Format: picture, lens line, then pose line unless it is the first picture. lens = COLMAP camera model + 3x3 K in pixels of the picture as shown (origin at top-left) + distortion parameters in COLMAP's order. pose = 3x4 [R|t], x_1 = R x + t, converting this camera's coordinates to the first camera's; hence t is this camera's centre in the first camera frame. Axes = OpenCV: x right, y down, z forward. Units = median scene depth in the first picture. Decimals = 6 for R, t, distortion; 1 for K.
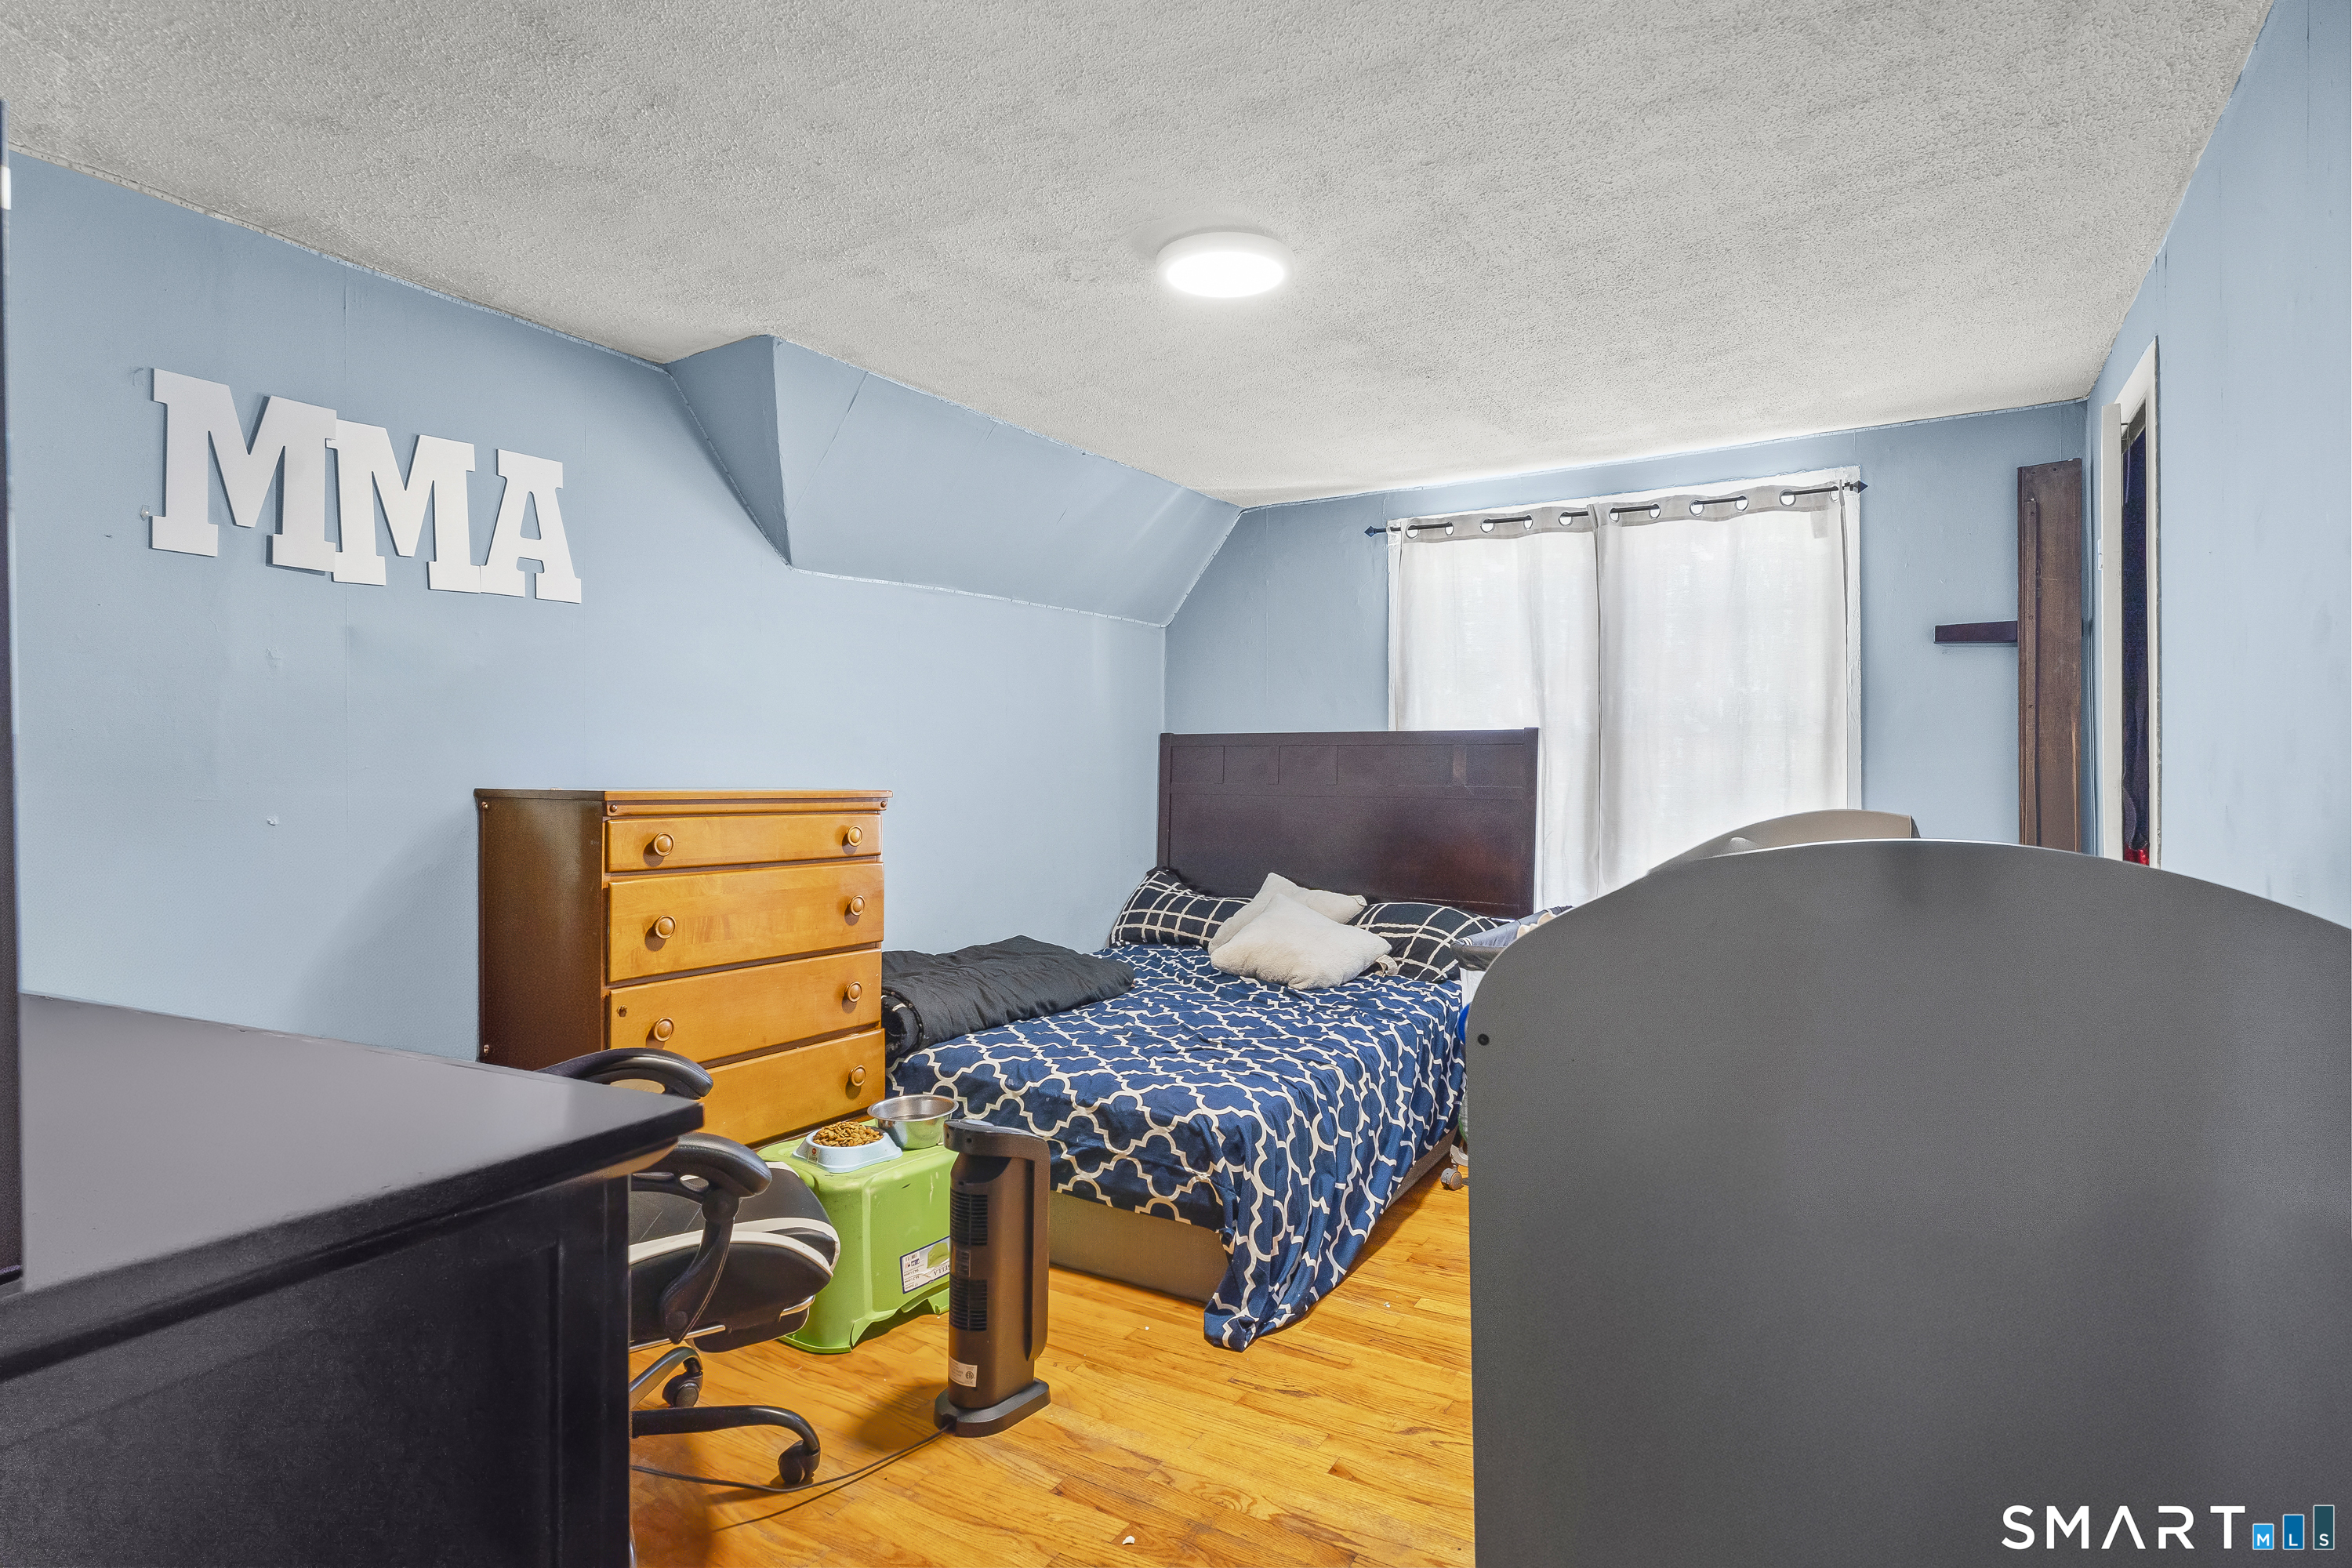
lens RADIAL K [[1212.1, 0, 1169.6], [0, 1212.1, 776.9], [0, 0, 1]] dist [-0.004723, -0.000088]
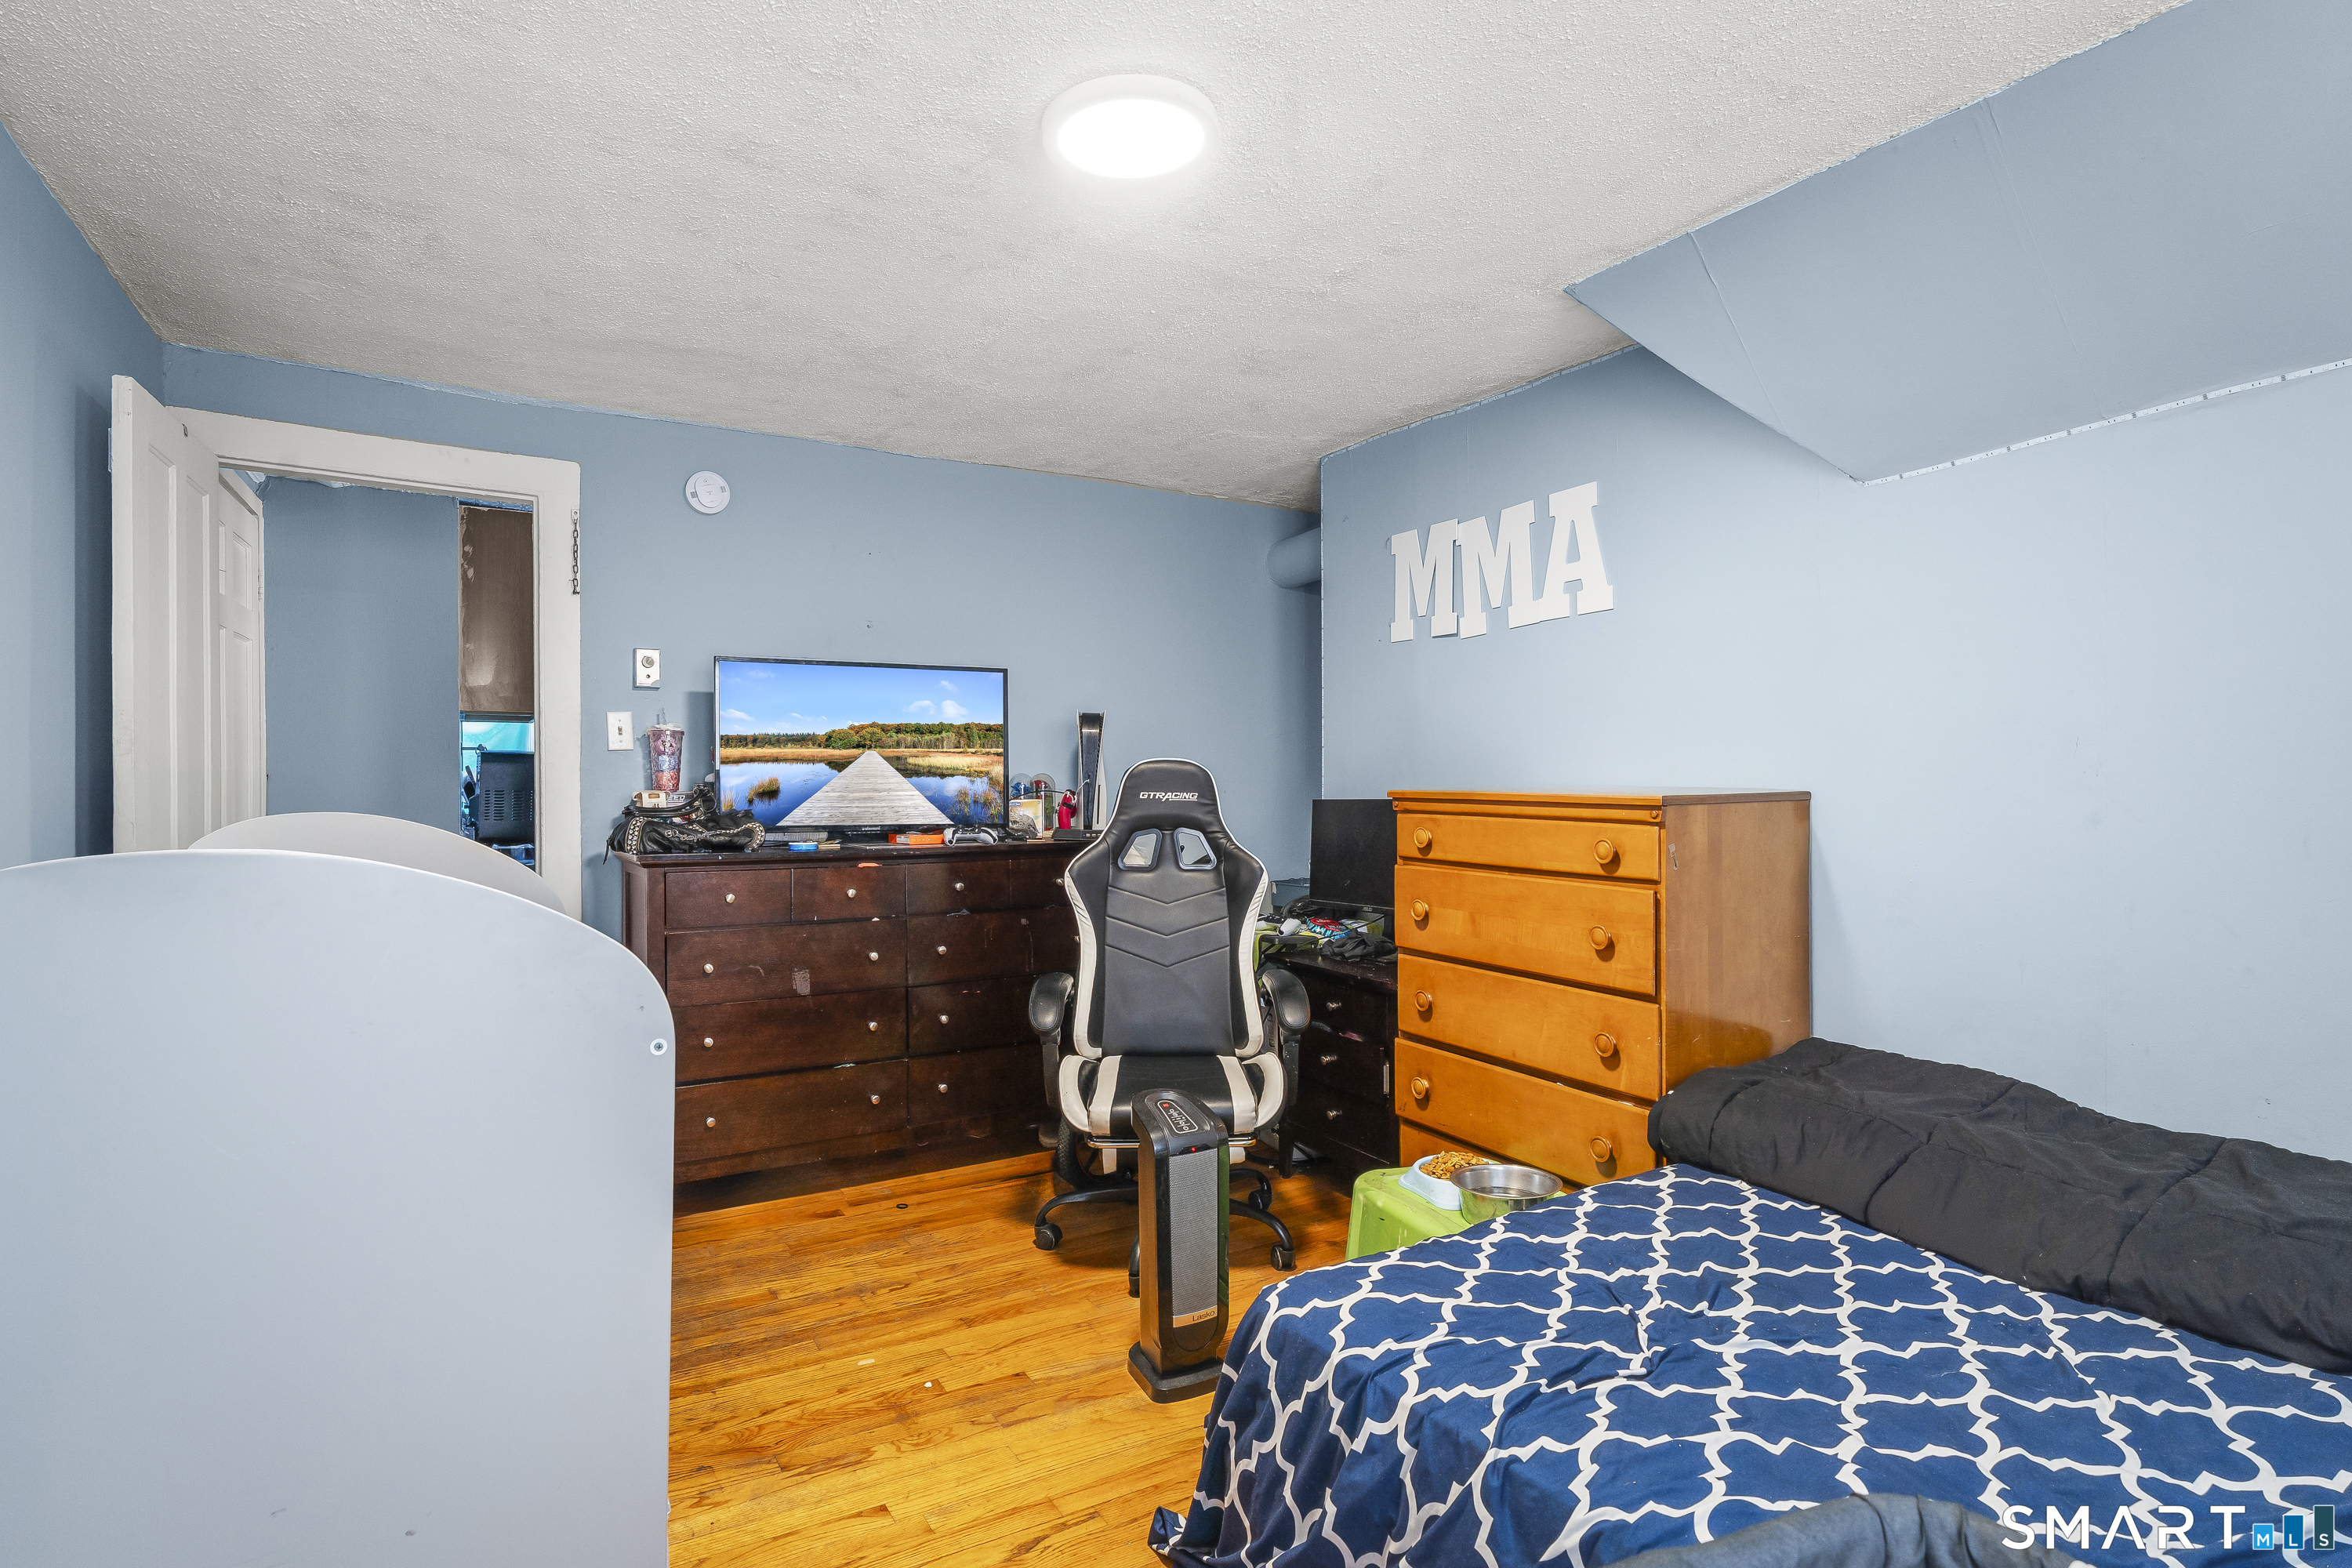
lens RADIAL K [[1212.1, 0, 1169.7], [0, 1212.1, 781.9], [0, 0, 1]] dist [-0.004723, -0.000088]
pose [[-0.487423, 0.011472, -0.873091, 0.734588], [0.007532, 0.999932, 0.008934, -0.010287], [0.873133, -0.002222, -0.487476, 1.429406]]
